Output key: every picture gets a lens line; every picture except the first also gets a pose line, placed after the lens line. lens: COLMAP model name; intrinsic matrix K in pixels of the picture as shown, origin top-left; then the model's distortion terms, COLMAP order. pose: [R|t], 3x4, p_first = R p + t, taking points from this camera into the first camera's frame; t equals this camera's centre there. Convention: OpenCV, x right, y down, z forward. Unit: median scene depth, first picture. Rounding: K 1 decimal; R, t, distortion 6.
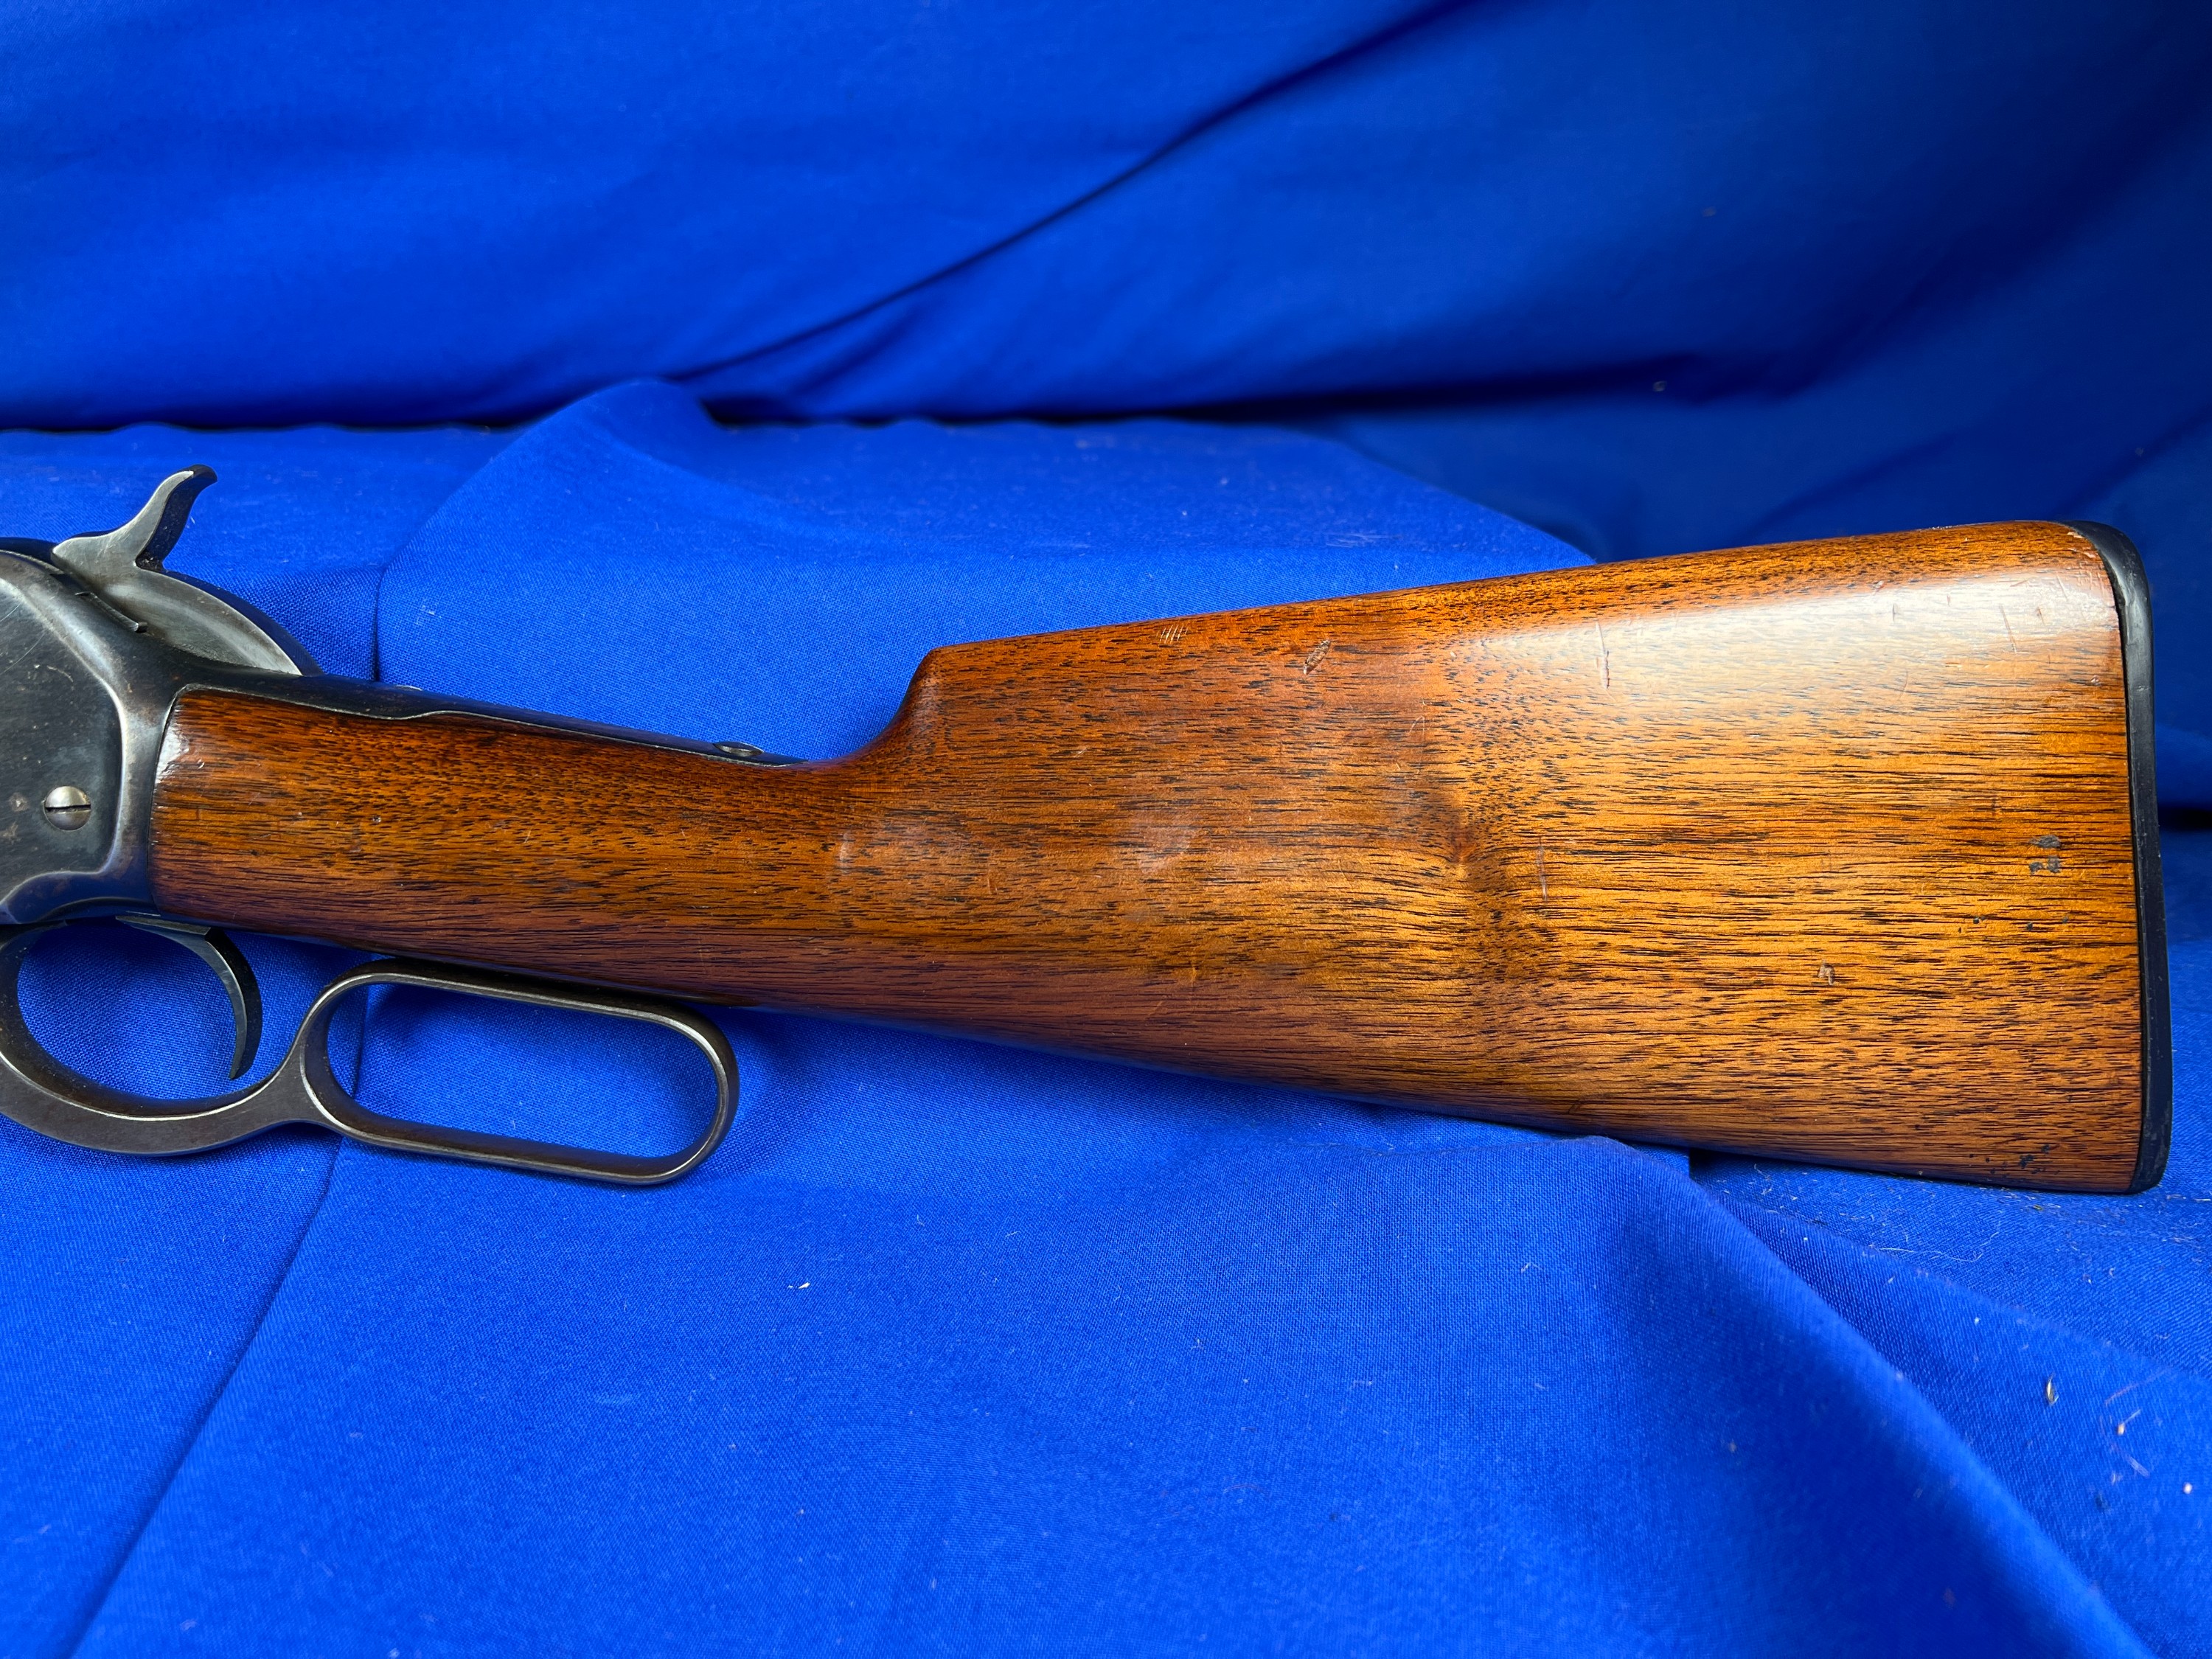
lens RADIAL K [[1776.0, 0, 1107.7], [0, 1776.0, 811.1], [0, 0, 1]] dist [0.031134, -0.030640]
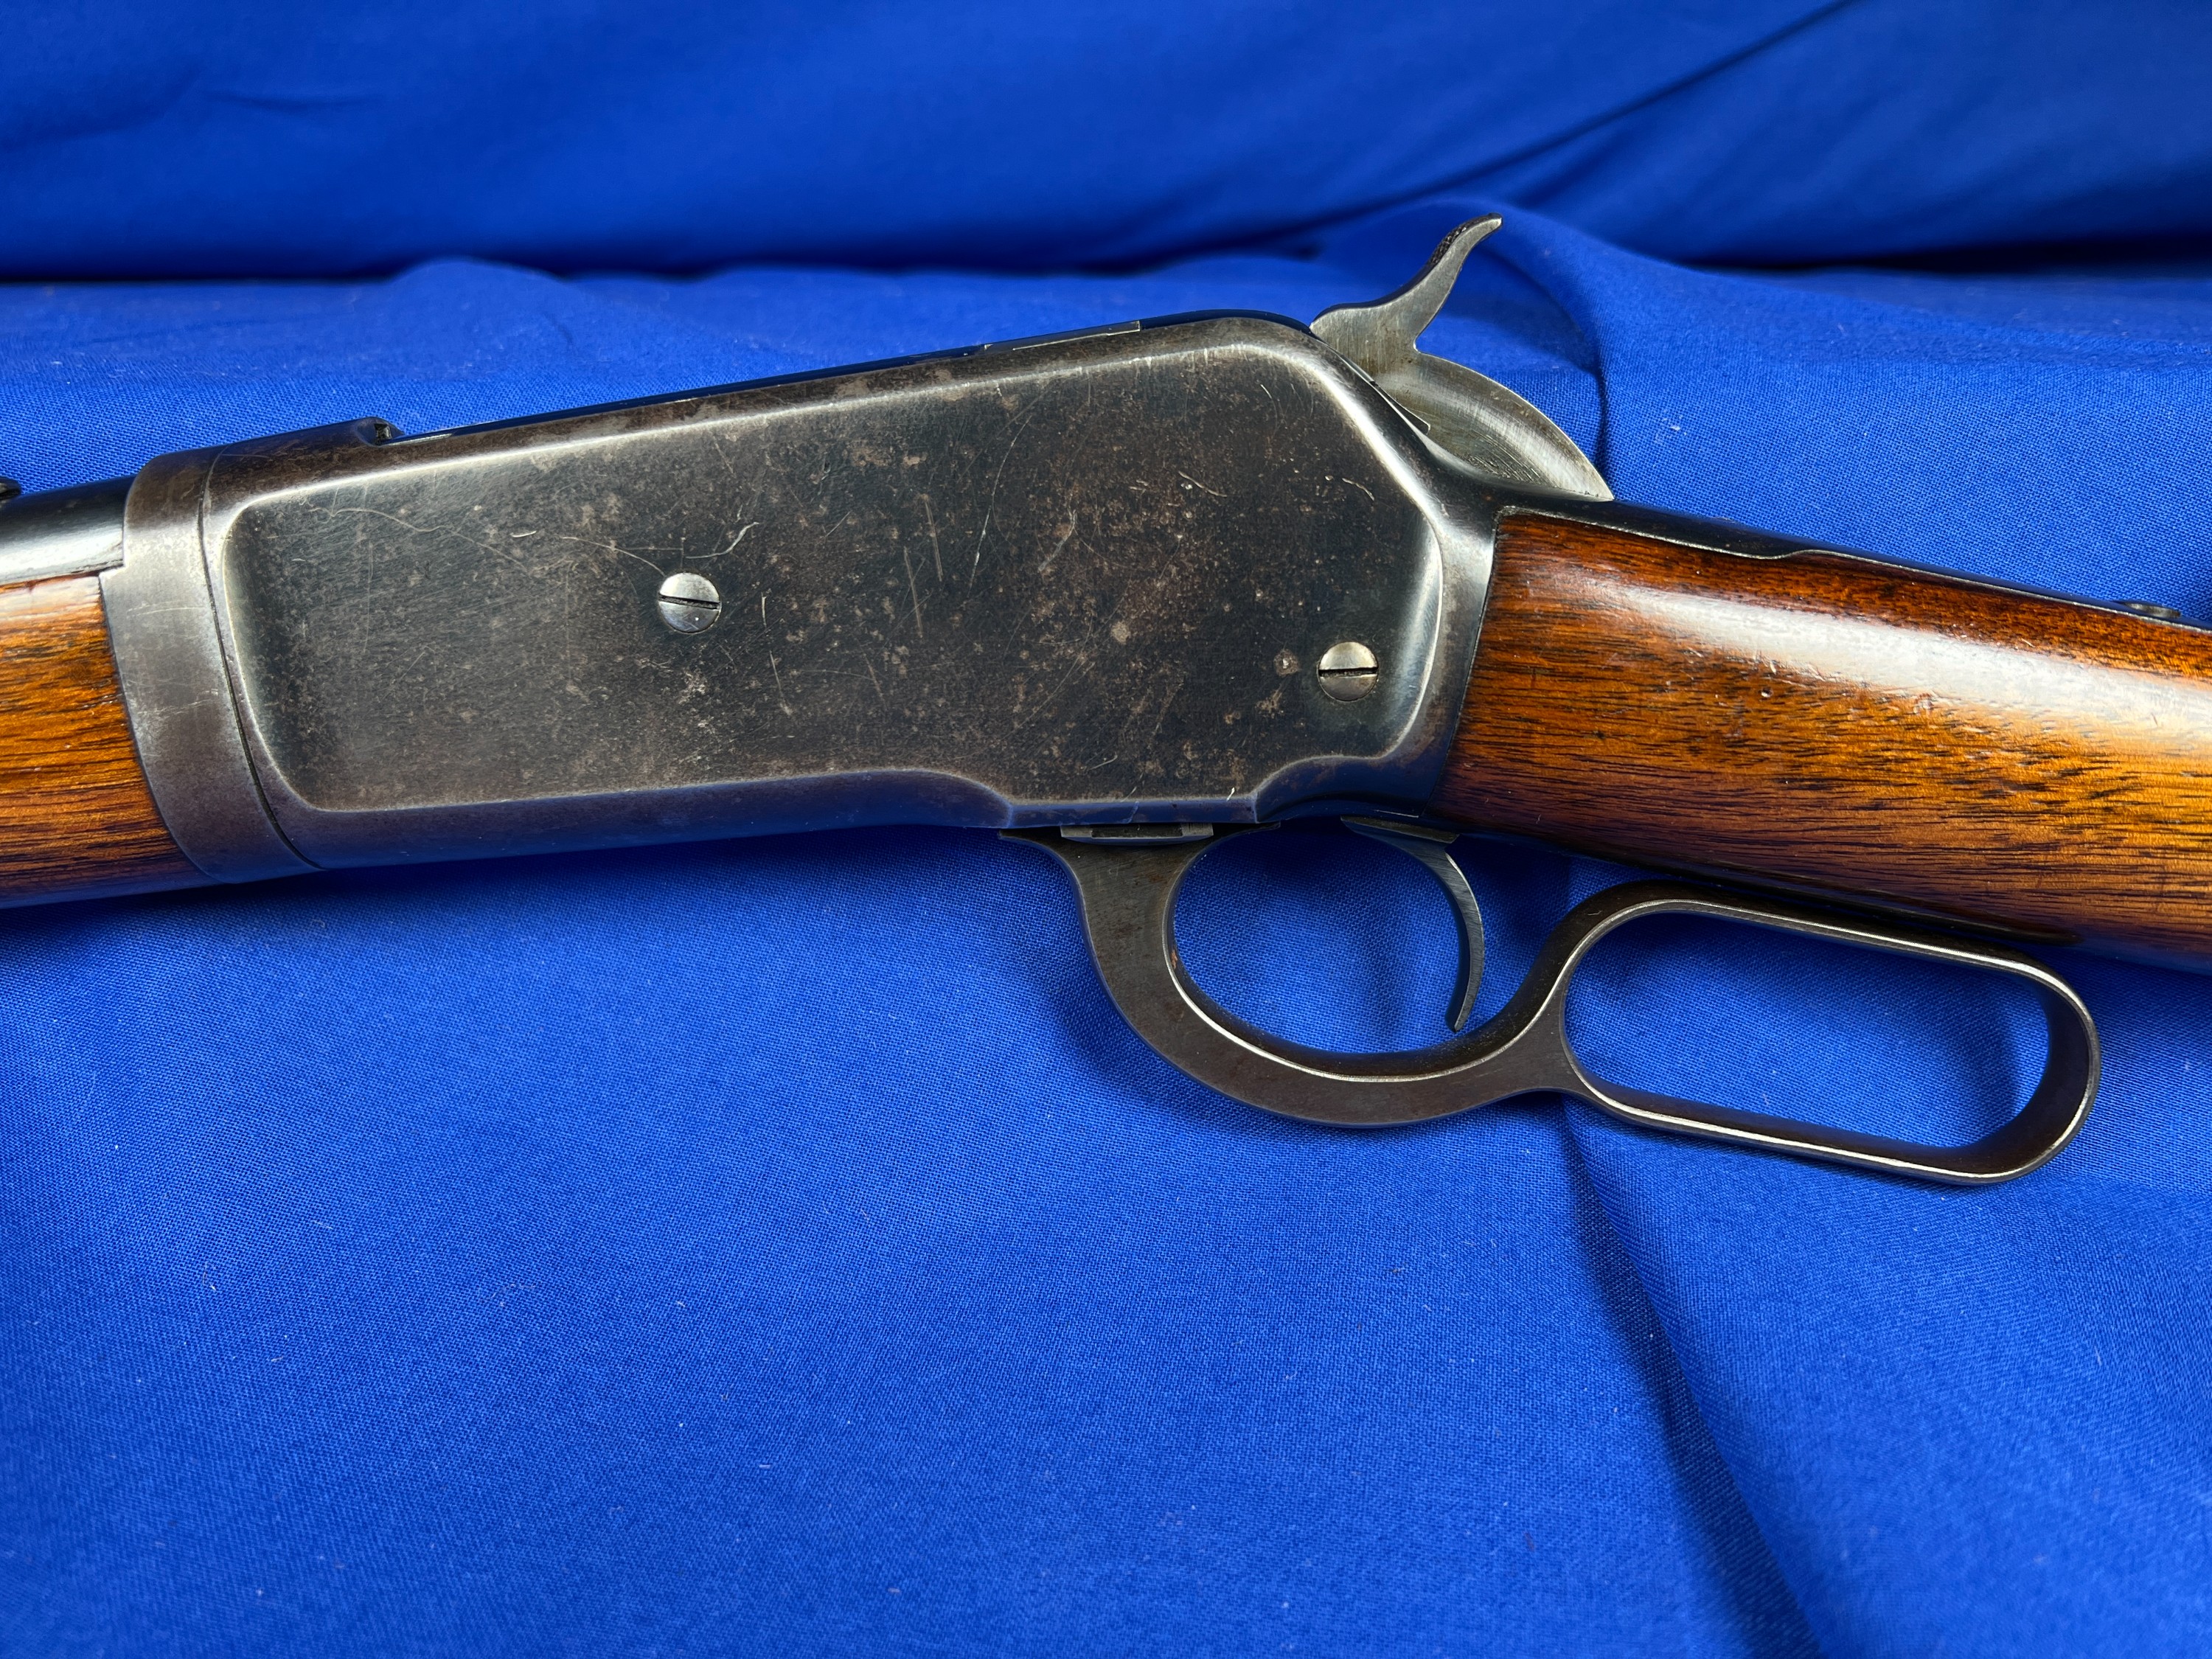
lens RADIAL K [[1776.0, 0, 1081.1], [0, 1776.0, 853.6], [0, 0, 1]] dist [0.031134, -0.030640]
pose [[0.998310, 0.022000, -0.053785, -0.646213], [-0.018860, 0.998126, 0.058209, 0.033223], [0.054965, -0.057096, 0.996854, 0.241895]]
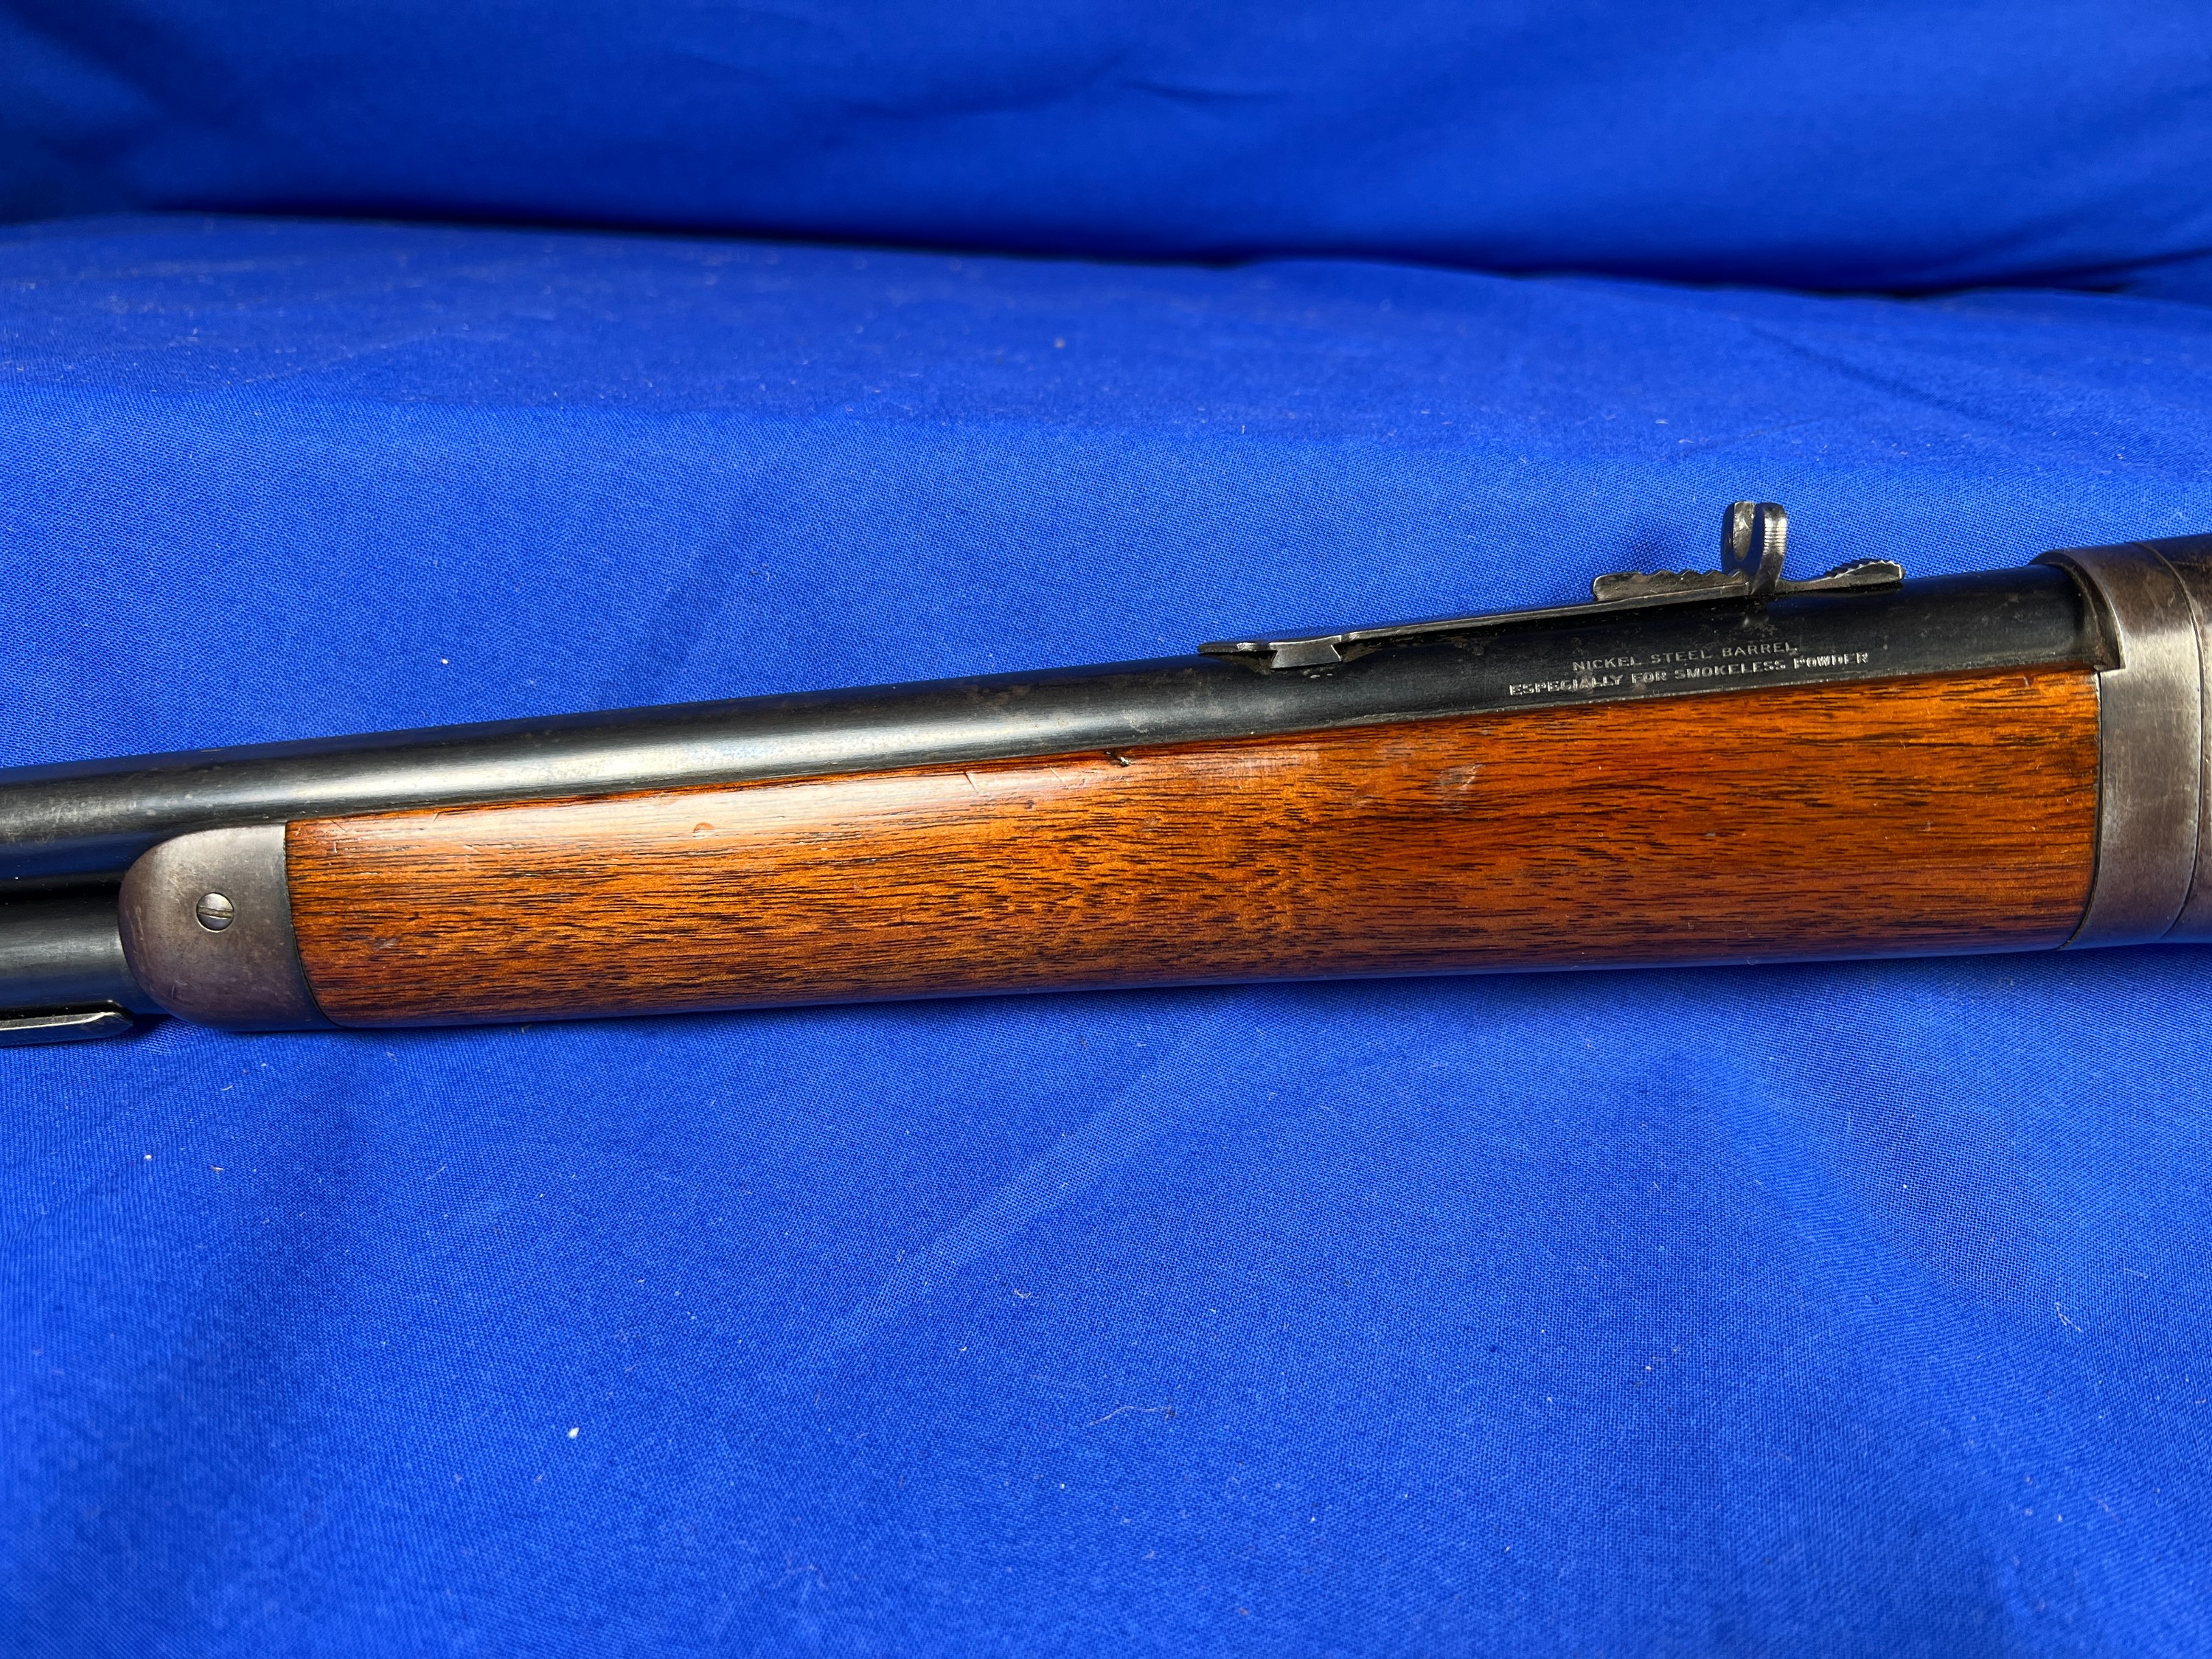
lens RADIAL K [[1776.0, 0, 1122.0], [0, 1776.0, 852.5], [0, 0, 1]] dist [0.031134, -0.030640]
pose [[0.993558, 0.093200, -0.064470, -1.386830], [-0.087329, 0.992235, 0.088568, 0.017107], [0.072223, -0.082367, 0.993982, 0.154202]]
